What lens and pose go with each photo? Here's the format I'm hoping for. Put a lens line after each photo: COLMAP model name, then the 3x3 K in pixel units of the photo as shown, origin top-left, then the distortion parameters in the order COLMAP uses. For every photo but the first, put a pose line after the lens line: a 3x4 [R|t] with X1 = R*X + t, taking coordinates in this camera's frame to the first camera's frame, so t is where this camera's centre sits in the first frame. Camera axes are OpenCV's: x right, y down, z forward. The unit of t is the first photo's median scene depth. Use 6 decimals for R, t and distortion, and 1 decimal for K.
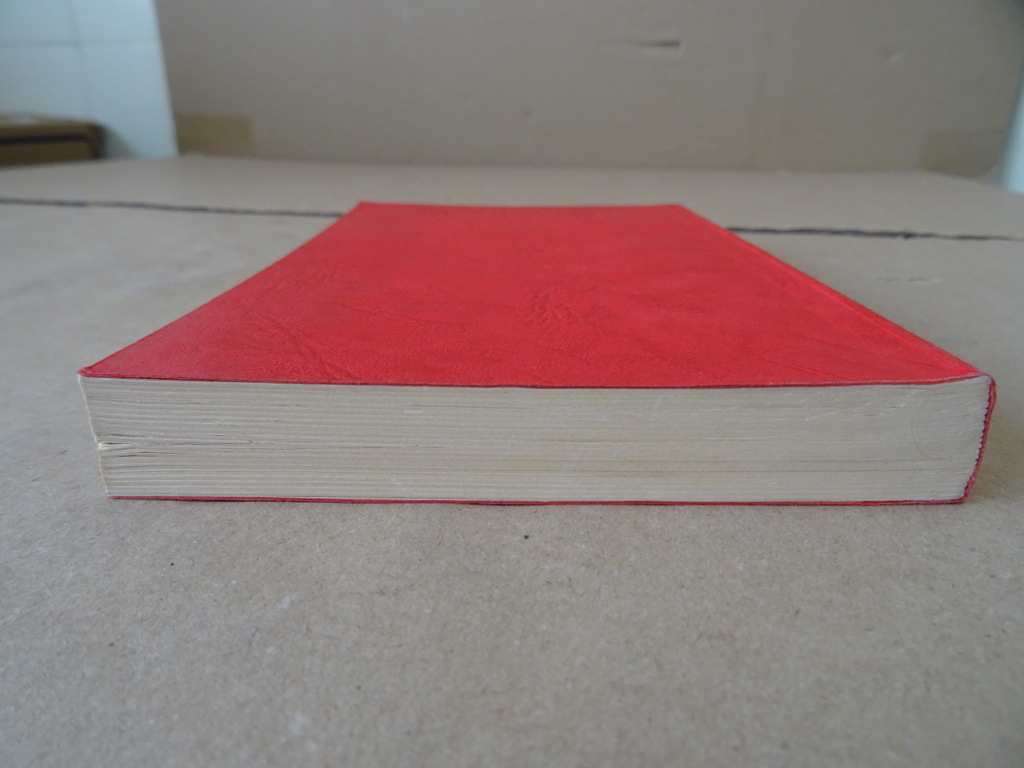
lens RADIAL K [[732.8, 0, 510.0], [0, 732.8, 389.9], [0, 0, 1]] dist [0.032539, -0.039953]
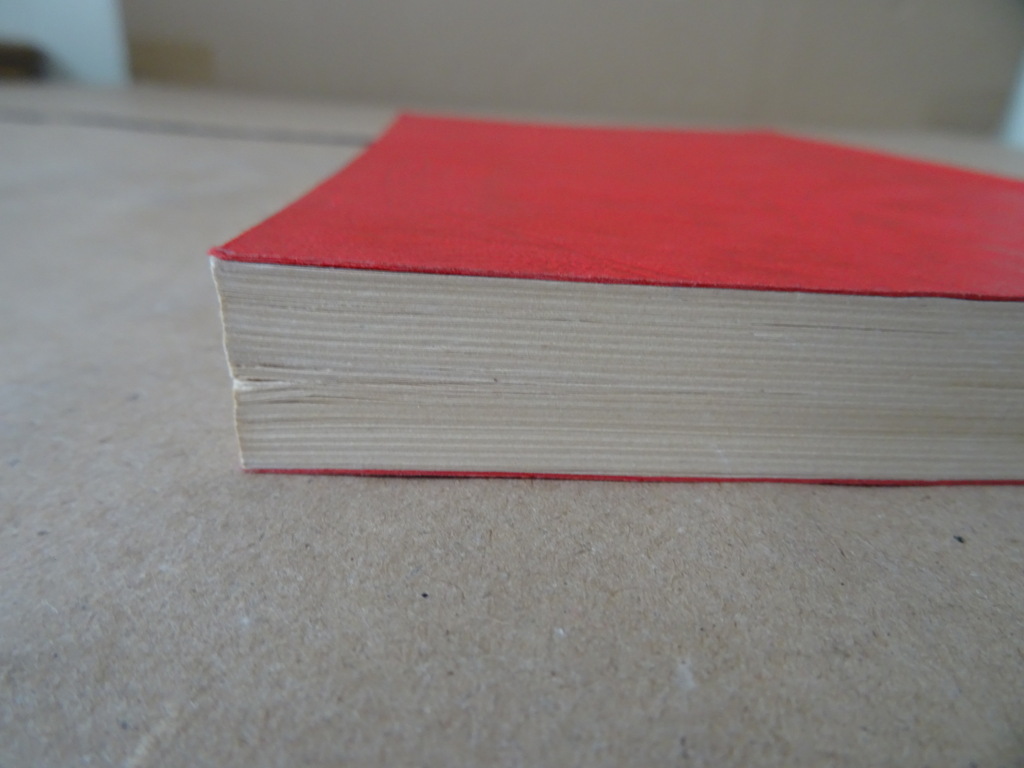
lens RADIAL K [[732.8, 0, 517.8], [0, 732.8, 379.0], [0, 0, 1]] dist [0.032539, -0.039953]
pose [[0.996113, 0.014719, 0.086846, -0.389814], [-0.017505, 0.999353, 0.031408, 0.050380], [-0.086327, -0.032807, 0.995727, 0.403022]]
